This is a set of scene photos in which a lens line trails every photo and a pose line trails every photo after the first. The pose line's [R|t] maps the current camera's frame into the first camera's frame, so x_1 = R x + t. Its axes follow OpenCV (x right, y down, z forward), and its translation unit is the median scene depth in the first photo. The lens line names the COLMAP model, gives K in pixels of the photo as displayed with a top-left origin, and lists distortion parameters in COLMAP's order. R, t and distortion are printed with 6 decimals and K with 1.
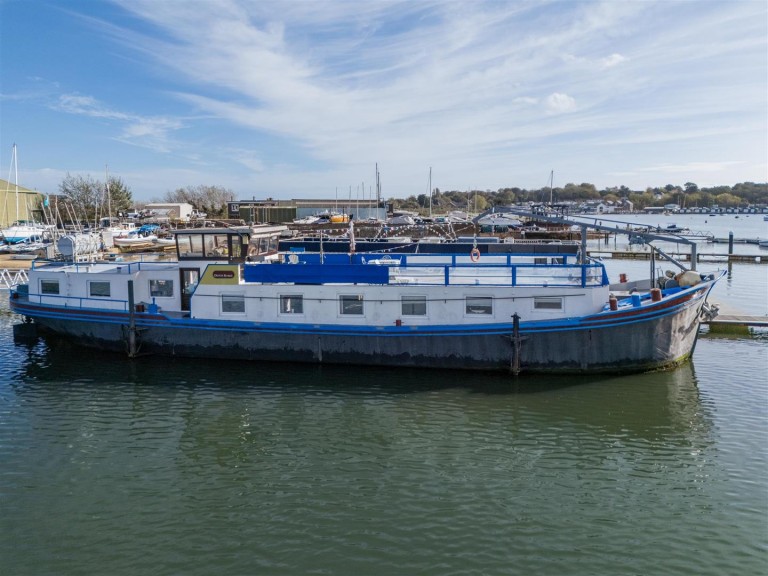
lens RADIAL K [[563.8, 0, 377.9], [0, 563.8, 295.5], [0, 0, 1]] dist [0.082909, -0.060942]
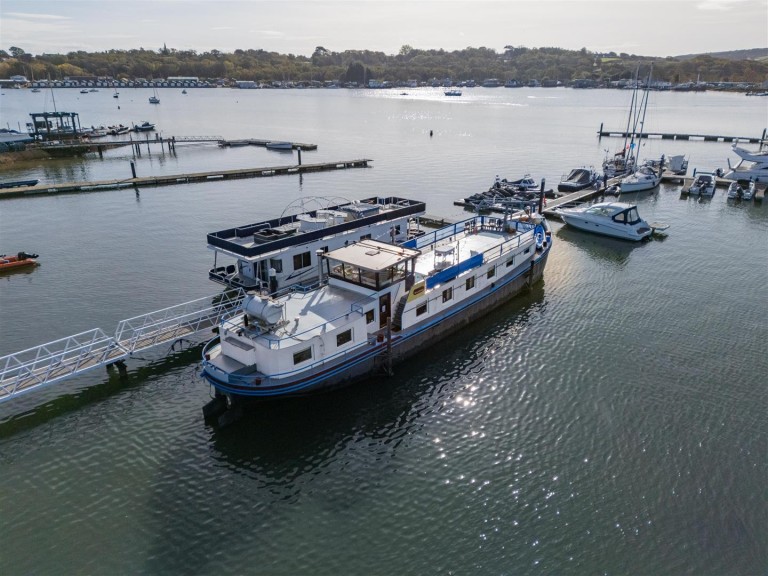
lens RADIAL K [[563.8, 0, 388.9], [0, 563.8, 303.9], [0, 0, 1]] dist [0.082909, -0.060942]
pose [[0.489712, -0.329026, 0.807418, -0.295185], [0.133310, 0.943429, 0.303597, -0.088858], [-0.861633, -0.041038, 0.505871, 0.084611]]
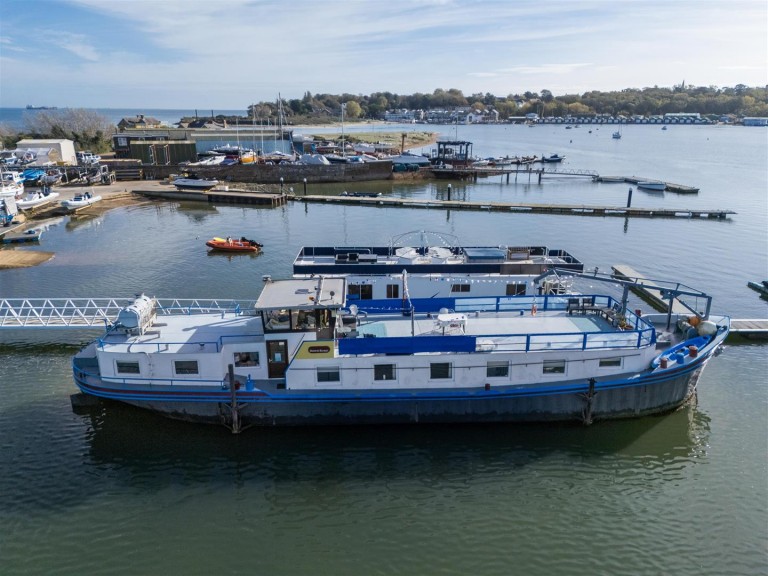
lens RADIAL K [[563.8, 0, 377.6], [0, 563.8, 293.4], [0, 0, 1]] dist [0.082909, -0.060942]
pose [[0.973948, -0.065397, 0.217137, -0.083556], [0.029494, 0.985912, 0.164645, -0.066649], [-0.224845, -0.153951, 0.962156, -0.004735]]
